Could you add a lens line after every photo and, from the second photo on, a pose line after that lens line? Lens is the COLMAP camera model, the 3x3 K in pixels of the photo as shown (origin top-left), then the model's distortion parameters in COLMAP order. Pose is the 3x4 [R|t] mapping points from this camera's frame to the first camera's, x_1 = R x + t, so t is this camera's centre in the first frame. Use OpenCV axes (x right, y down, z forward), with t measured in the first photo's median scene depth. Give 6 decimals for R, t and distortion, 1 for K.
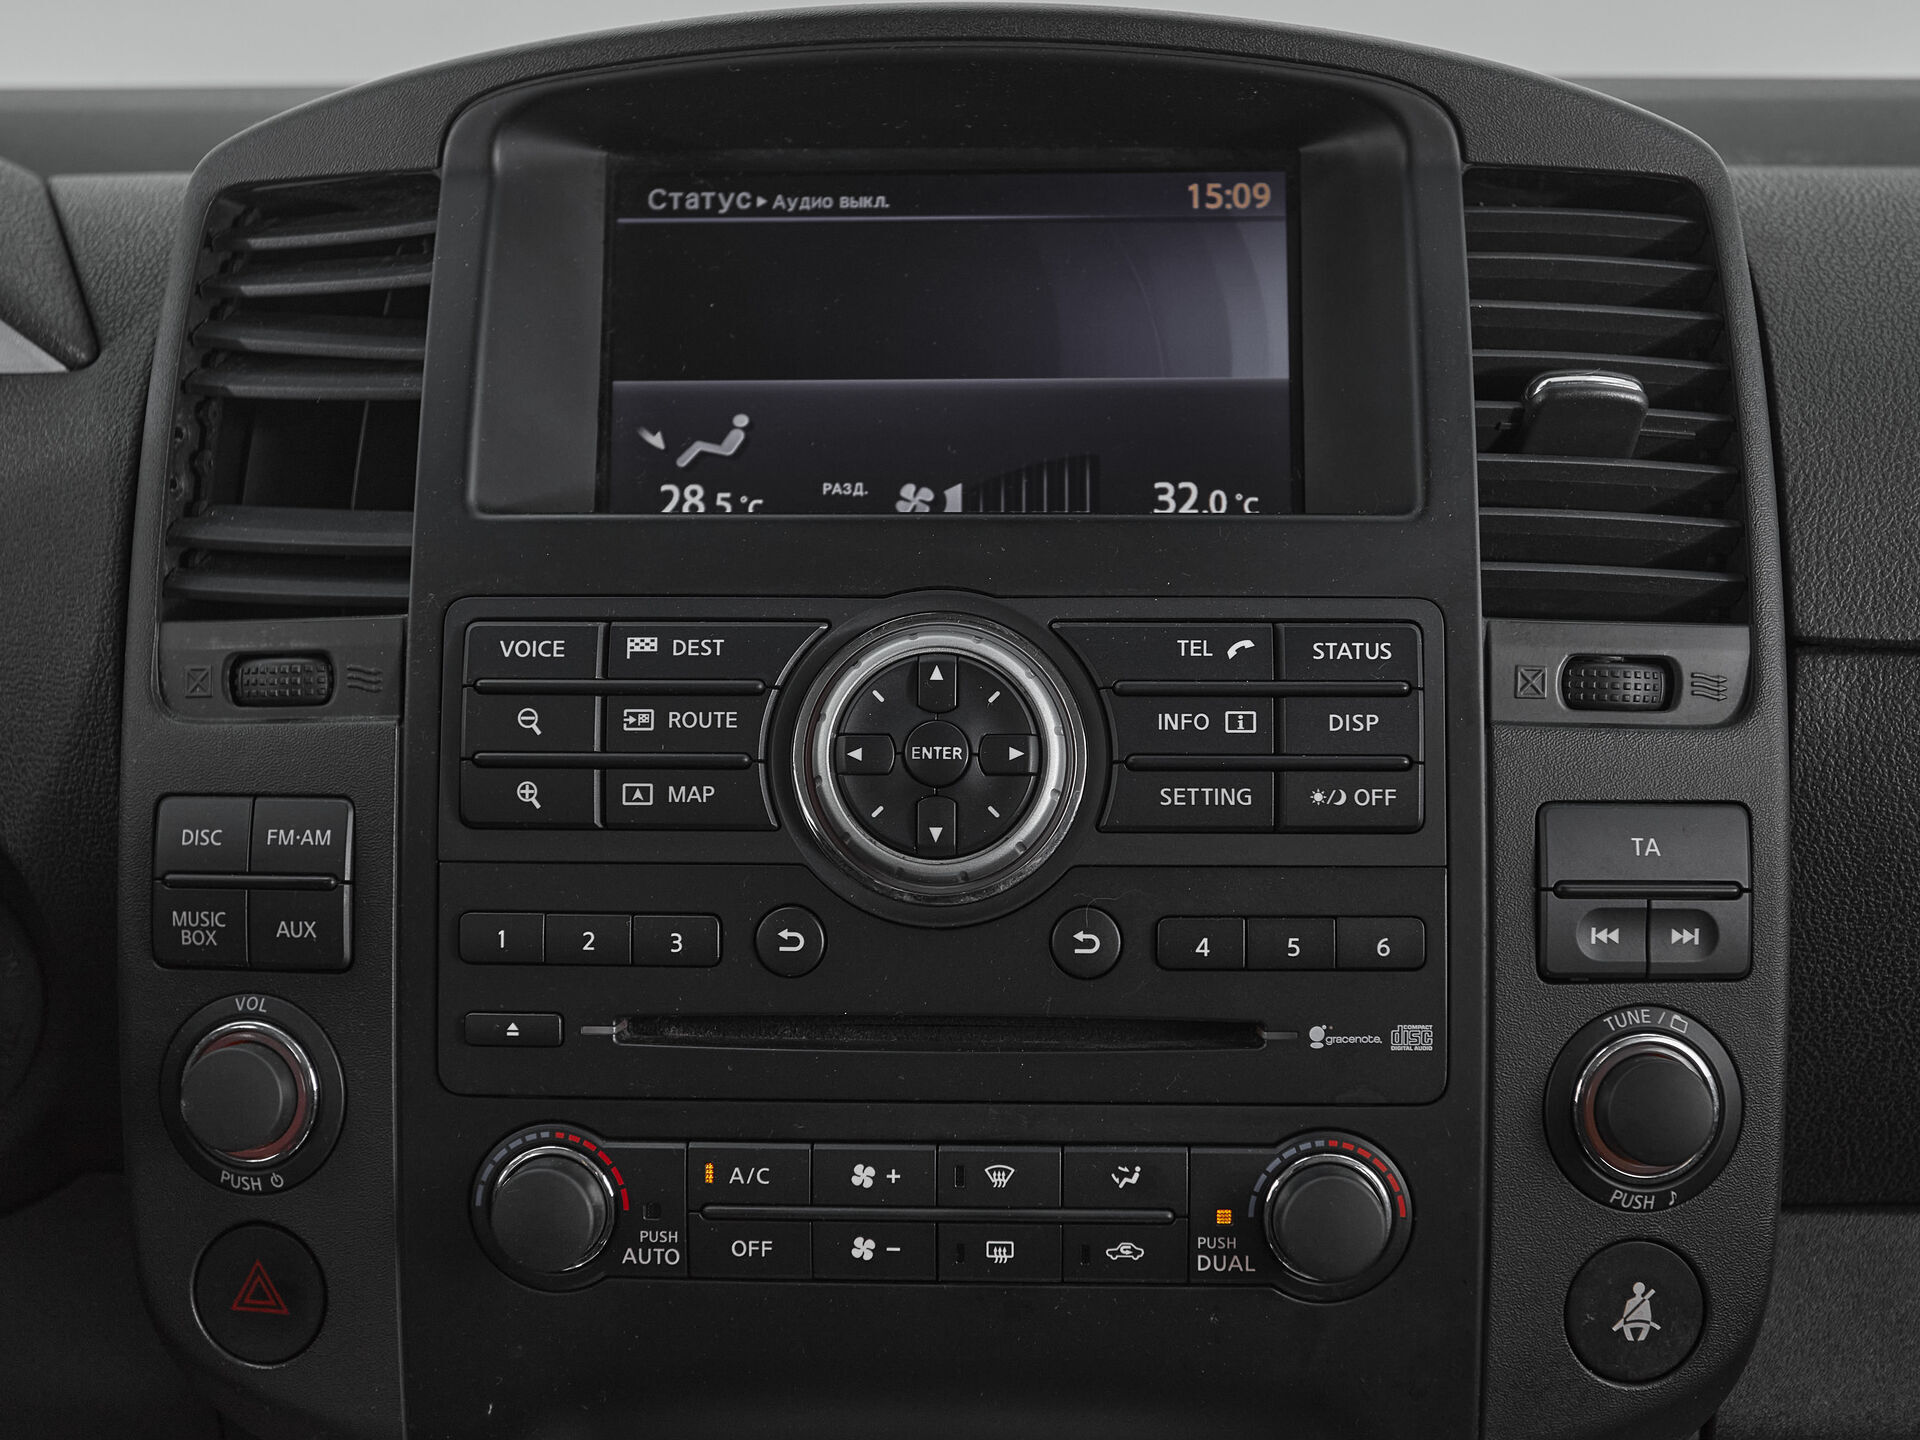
lens RADIAL K [[2583.3, 0, 957.1], [0, 2583.3, 792.9], [0, 0, 1]] dist [-0.000428, 0.071325]
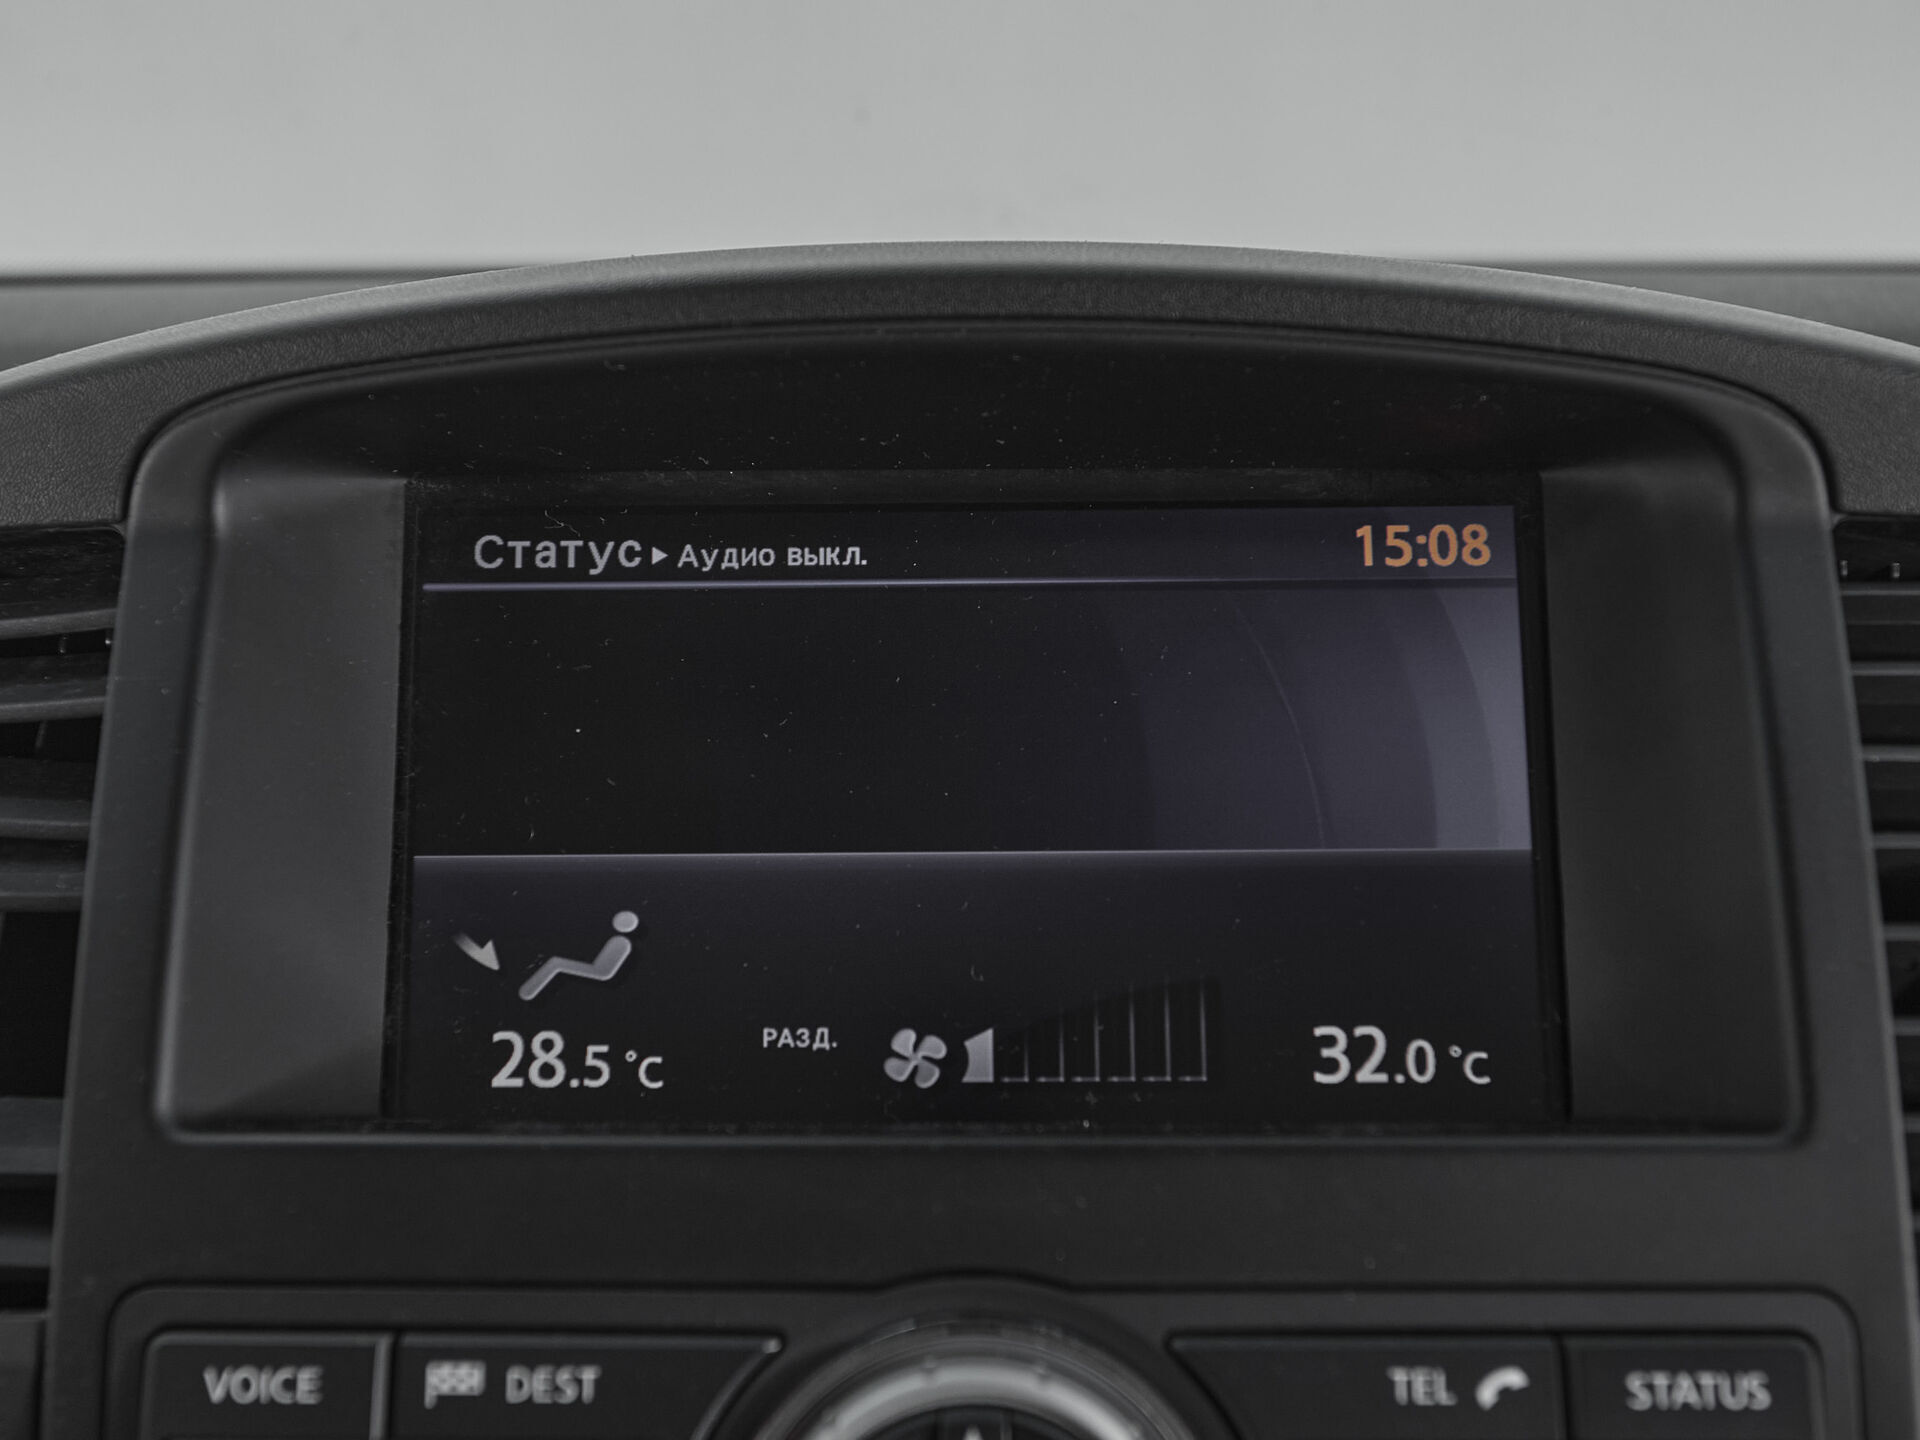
lens RADIAL K [[3085.1, 0, 905.9], [0, 3085.1, 779.1], [0, 0, 1]] dist [0.008397, 0.109964]
pose [[0.999934, -0.005850, 0.009842, -0.027517], [0.006468, 0.997930, -0.063990, -0.143587], [-0.009447, 0.064049, 0.997902, 0.303808]]
